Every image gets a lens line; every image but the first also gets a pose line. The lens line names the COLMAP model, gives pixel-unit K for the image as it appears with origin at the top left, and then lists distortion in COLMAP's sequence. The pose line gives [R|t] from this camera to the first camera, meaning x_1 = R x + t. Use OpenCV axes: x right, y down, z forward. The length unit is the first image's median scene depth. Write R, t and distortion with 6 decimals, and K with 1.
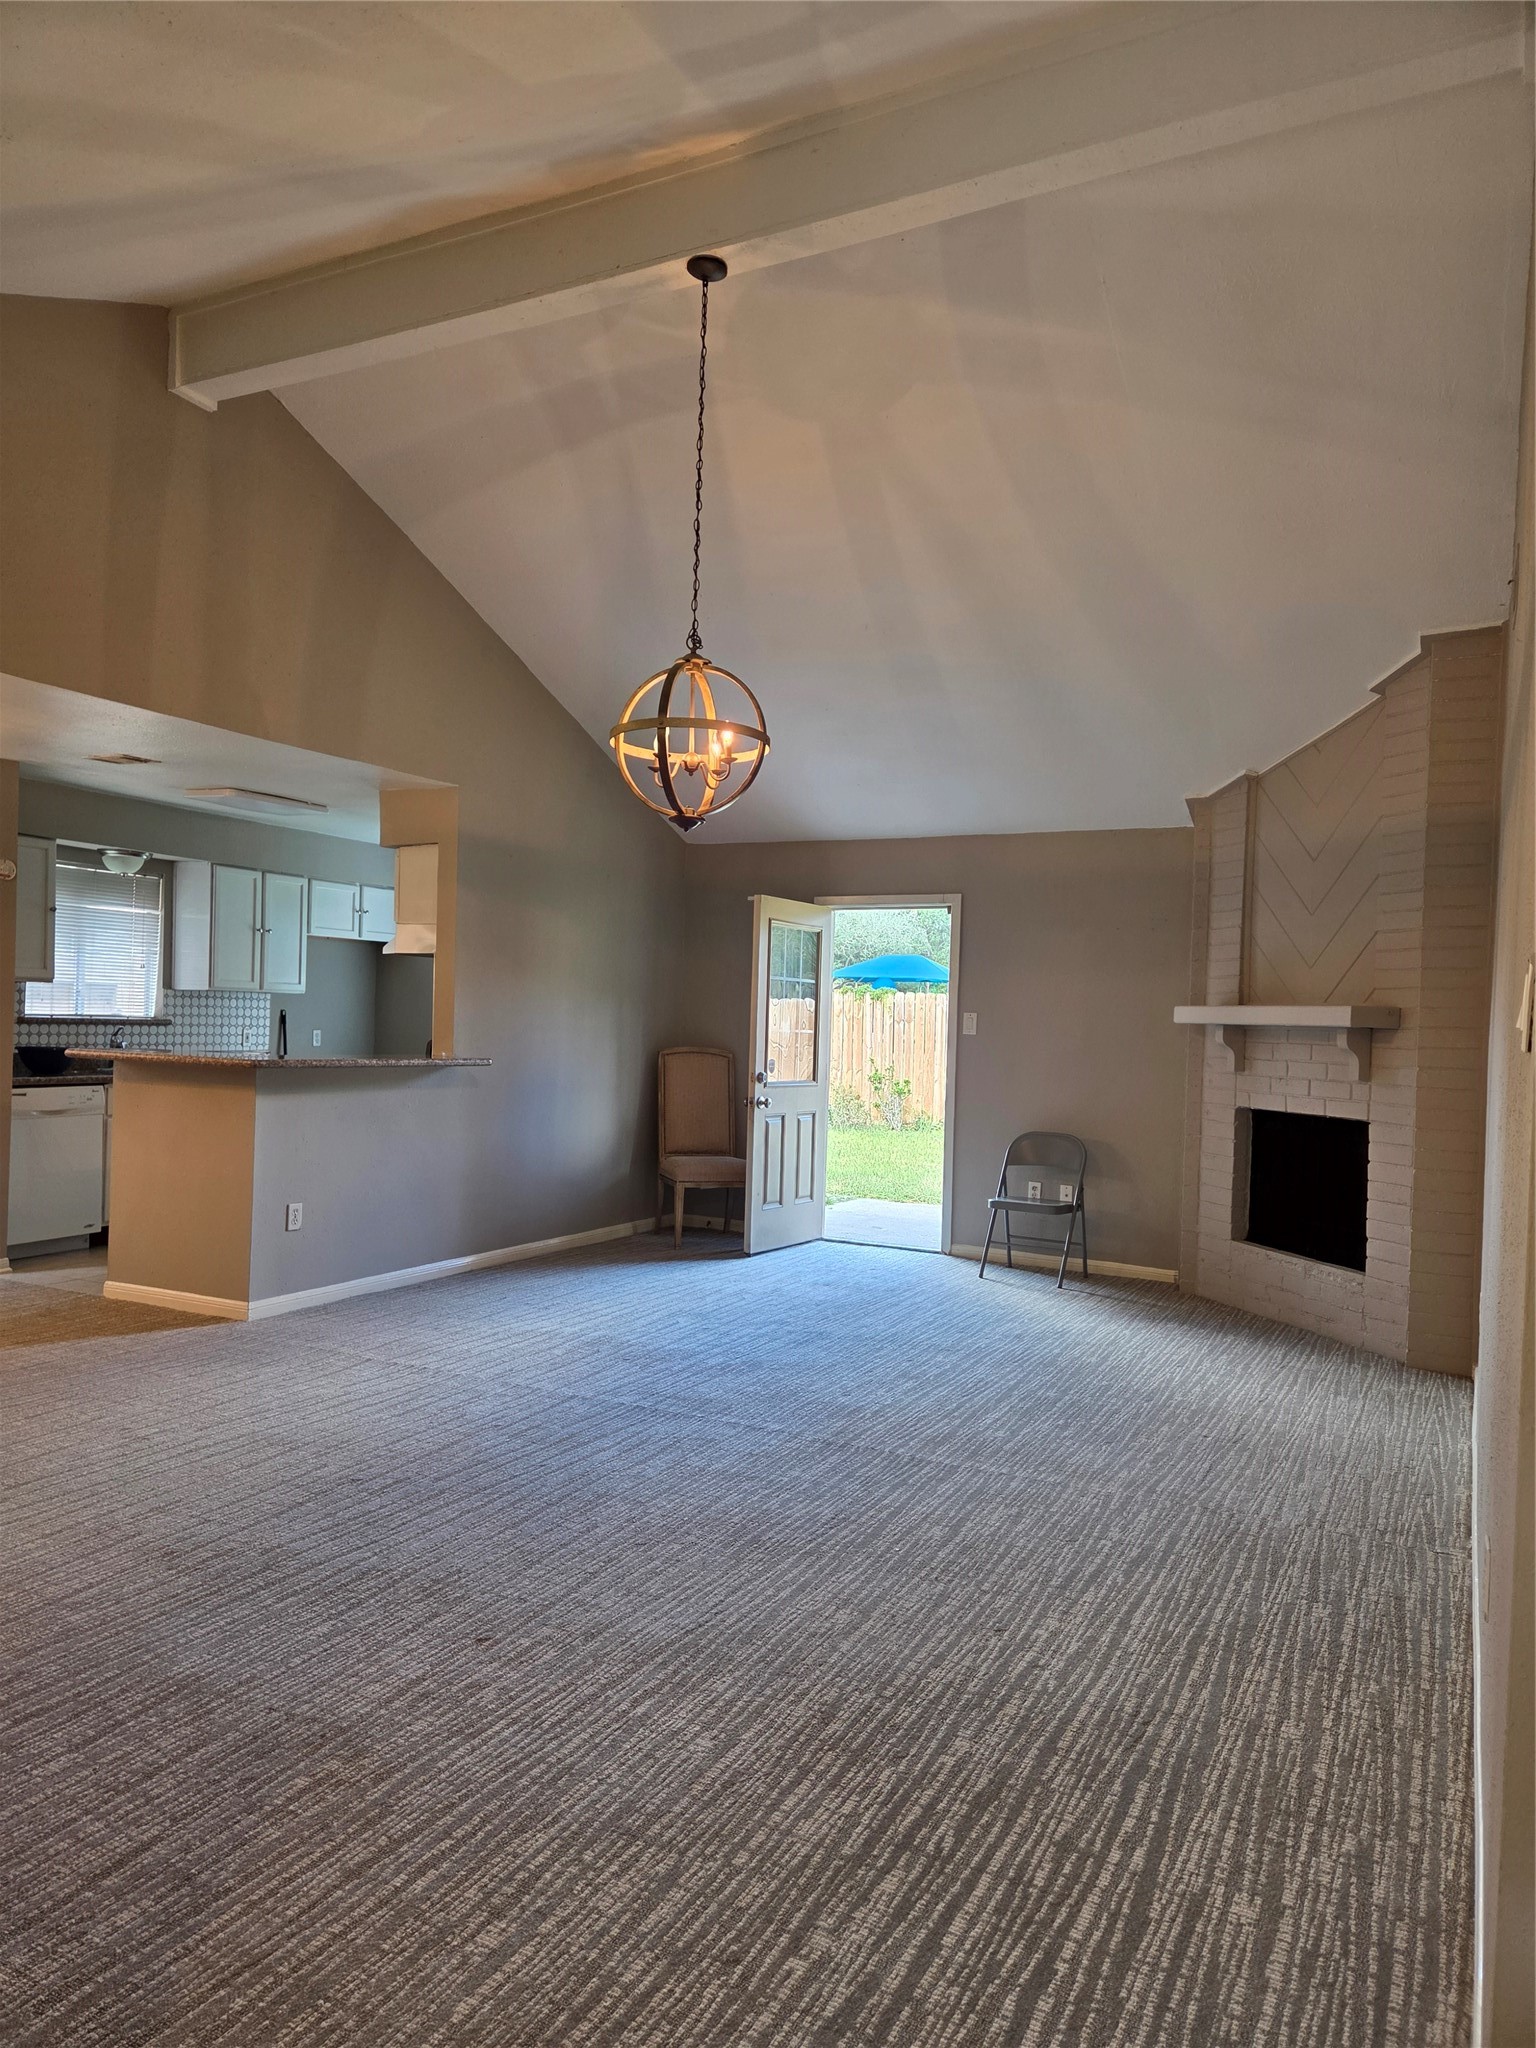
lens RADIAL K [[1372.8, 0, 768.0], [0, 1372.8, 1024.0], [0, 0, 1]] dist [0.074559, -0.065566]
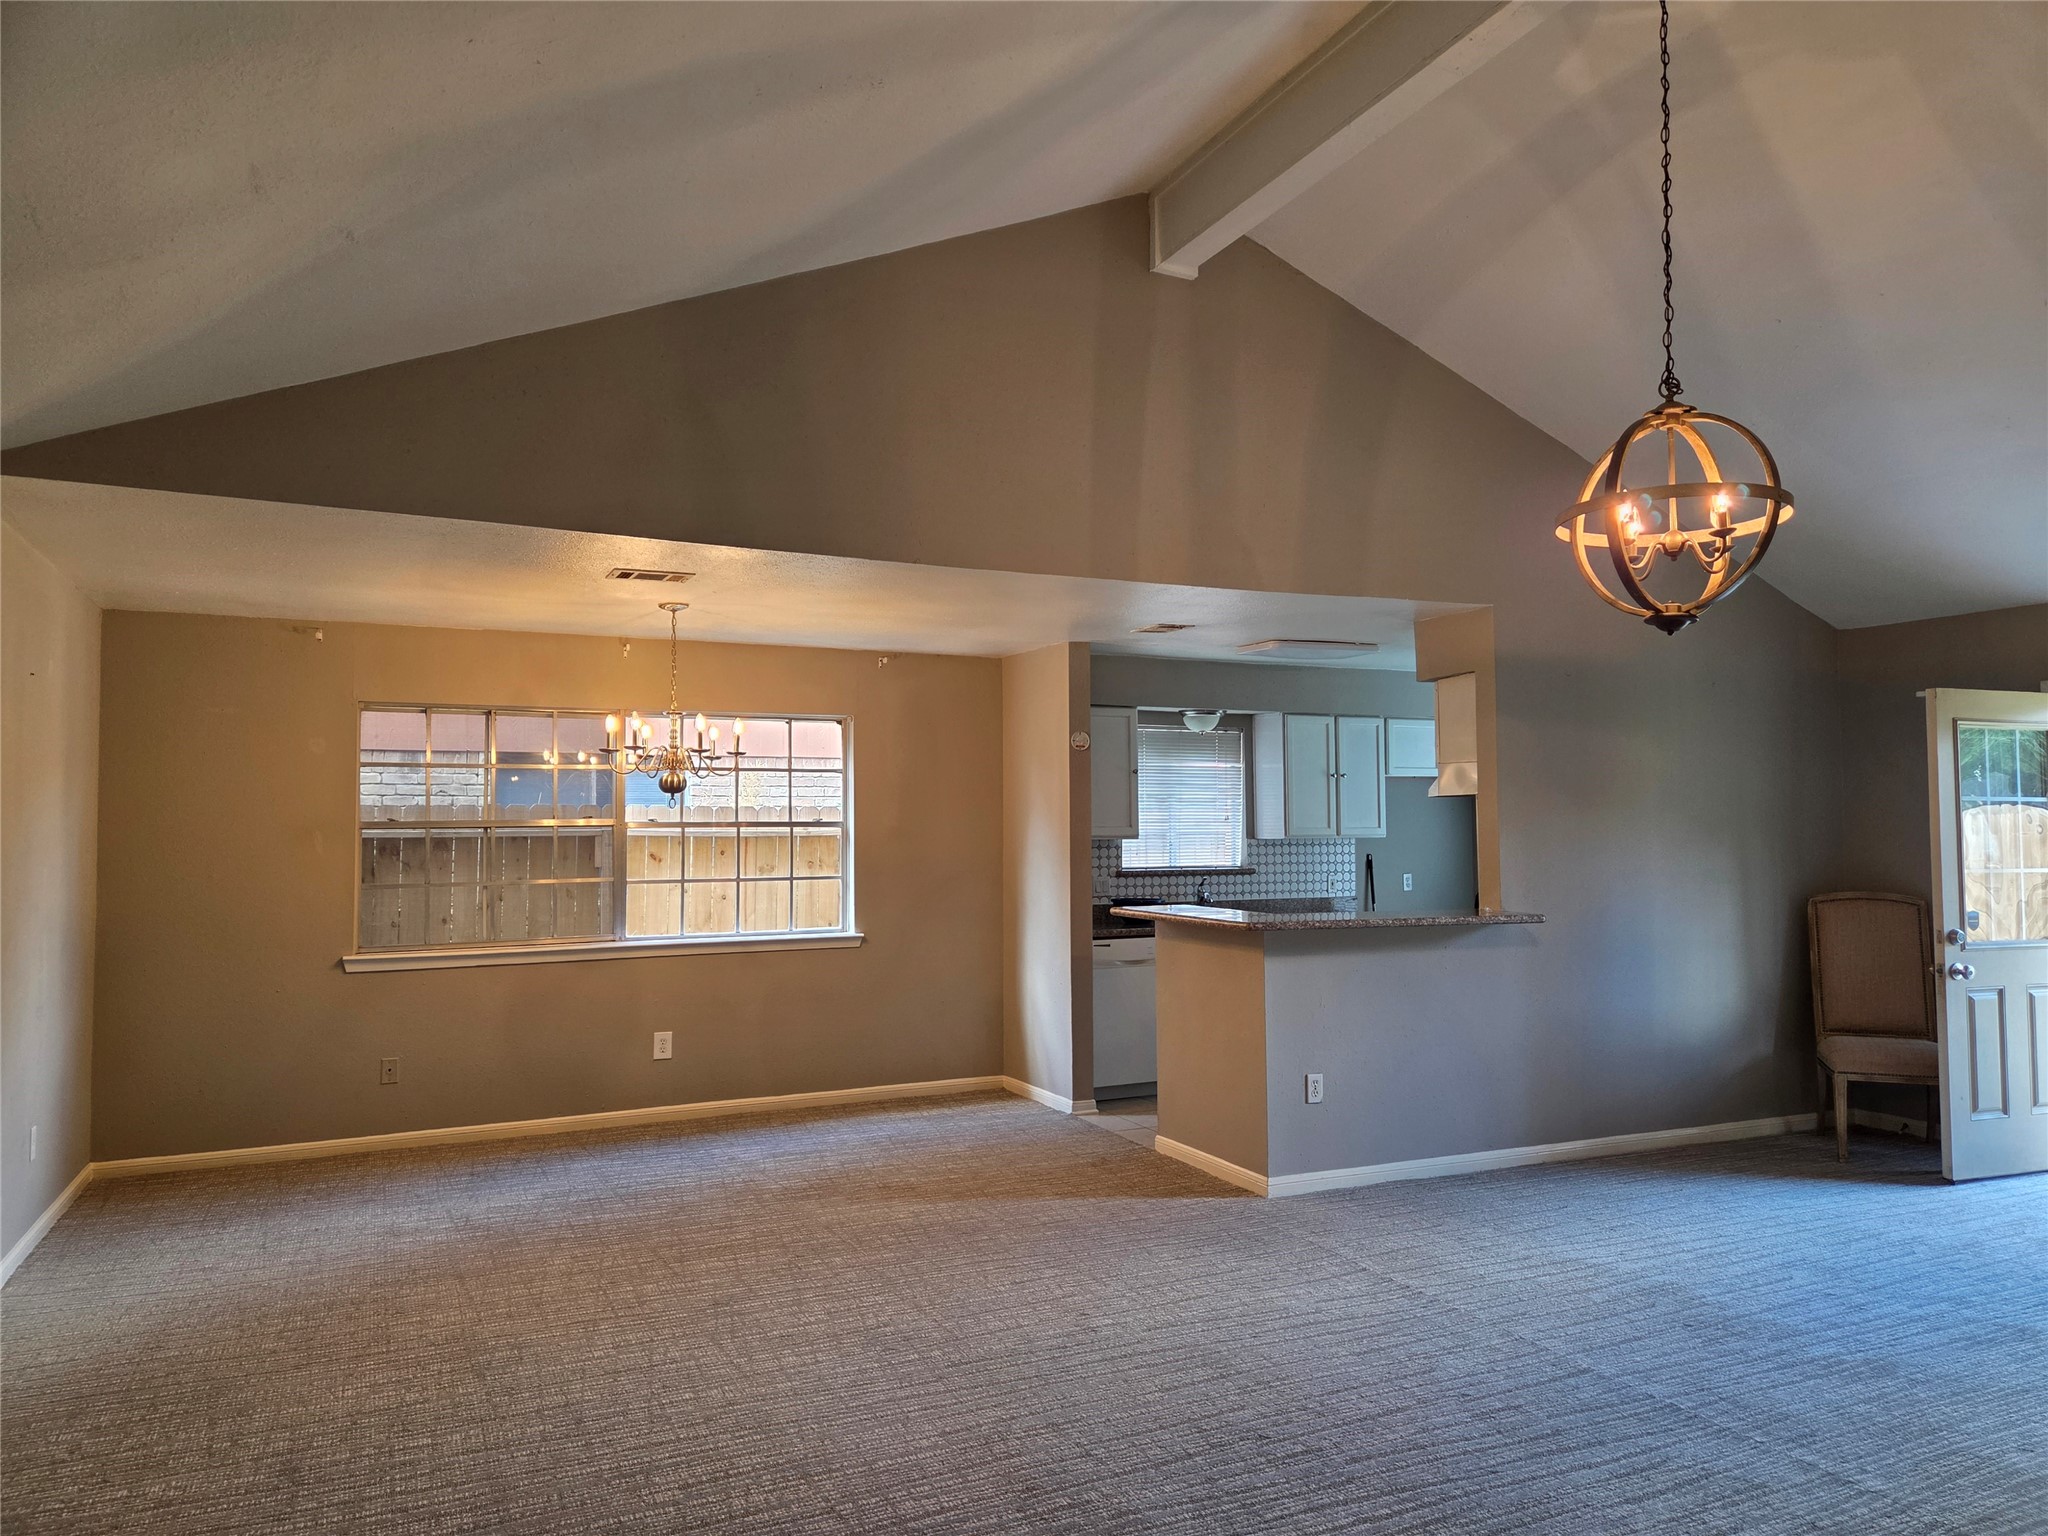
lens RADIAL K [[1372.8, 0, 1024.0], [0, 1372.8, 768.0], [0, 0, 1]] dist [0.074559, -0.065566]
pose [[0.786926, -0.064135, -0.613705, 0.070566], [0.028897, 0.997323, -0.067171, -0.015420], [0.616370, 0.035124, 0.786673, 0.106951]]
